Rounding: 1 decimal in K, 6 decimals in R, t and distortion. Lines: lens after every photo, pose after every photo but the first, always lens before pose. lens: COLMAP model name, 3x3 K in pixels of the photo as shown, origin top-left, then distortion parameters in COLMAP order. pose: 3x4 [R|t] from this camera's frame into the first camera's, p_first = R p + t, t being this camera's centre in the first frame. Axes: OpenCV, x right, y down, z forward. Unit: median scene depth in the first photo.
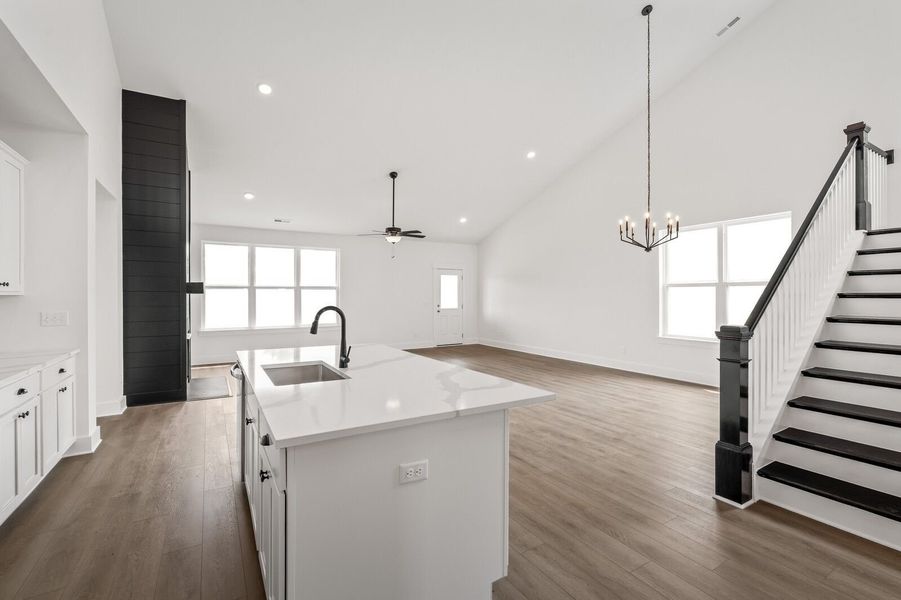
lens RADIAL K [[444.0, 0, 450.6], [0, 444.0, 298.3], [0, 0, 1]] dist [-0.002676, -0.000268]
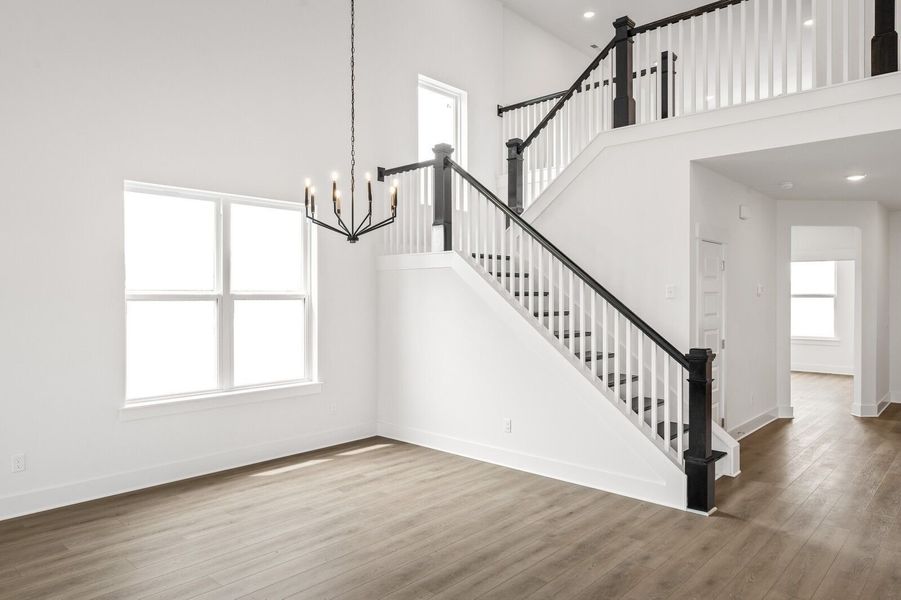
lens RADIAL K [[591.0, 0, 455.8], [0, 591.0, 299.0], [0, 0, 1]] dist [-0.006595, -0.001544]
pose [[-0.312200, -0.000727, 0.950016, -0.358268], [0.005486, 0.999982, 0.002568, -0.042217], [-0.950000, 0.006014, -0.312191, 1.348242]]
